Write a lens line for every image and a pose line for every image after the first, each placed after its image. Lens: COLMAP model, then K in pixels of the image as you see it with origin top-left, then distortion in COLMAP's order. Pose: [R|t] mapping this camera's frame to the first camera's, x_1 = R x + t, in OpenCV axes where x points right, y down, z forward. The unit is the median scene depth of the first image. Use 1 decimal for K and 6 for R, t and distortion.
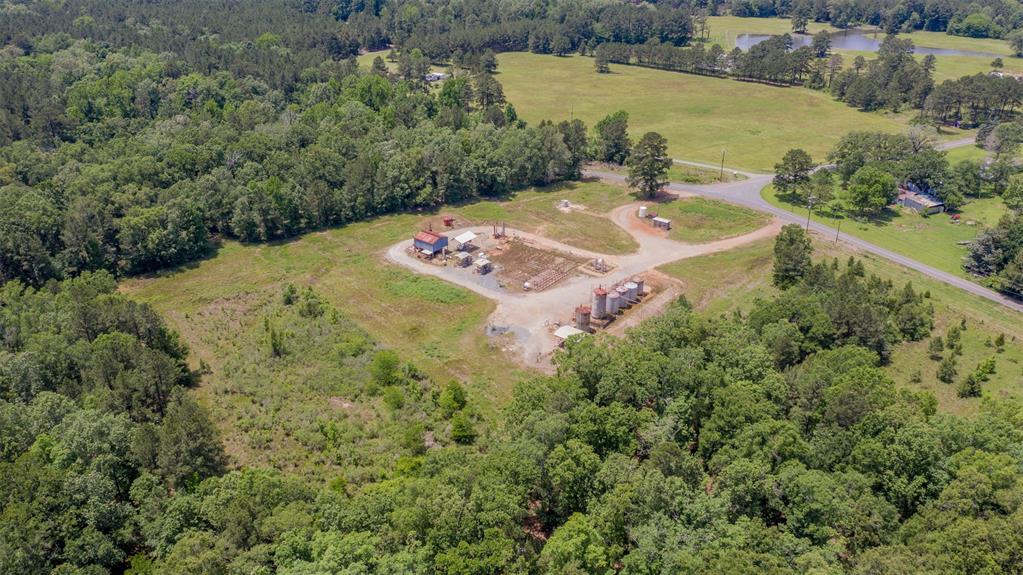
lens RADIAL K [[811.8, 0, 511.5], [0, 811.8, 287.5], [0, 0, 1]] dist [-0.000720, -0.001603]
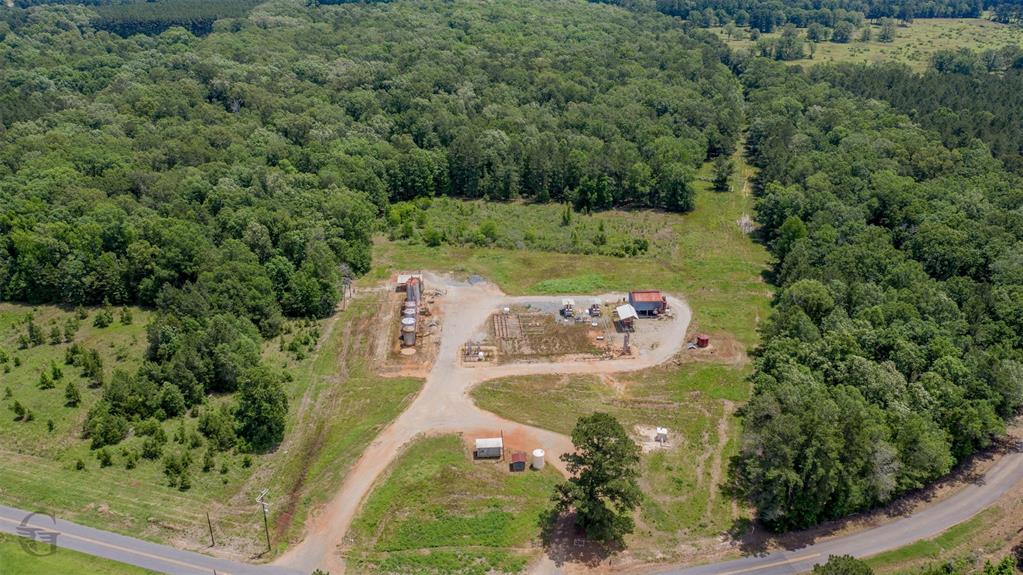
lens RADIAL K [[811.8, 0, 511.5], [0, 811.8, 287.5], [0, 0, 1]] dist [-0.000720, -0.001603]
pose [[-0.742934, 0.277265, -0.609240, 0.498183], [-0.302748, 0.672572, 0.675271, -0.564206], [0.596987, 0.686127, -0.415735, 1.143018]]
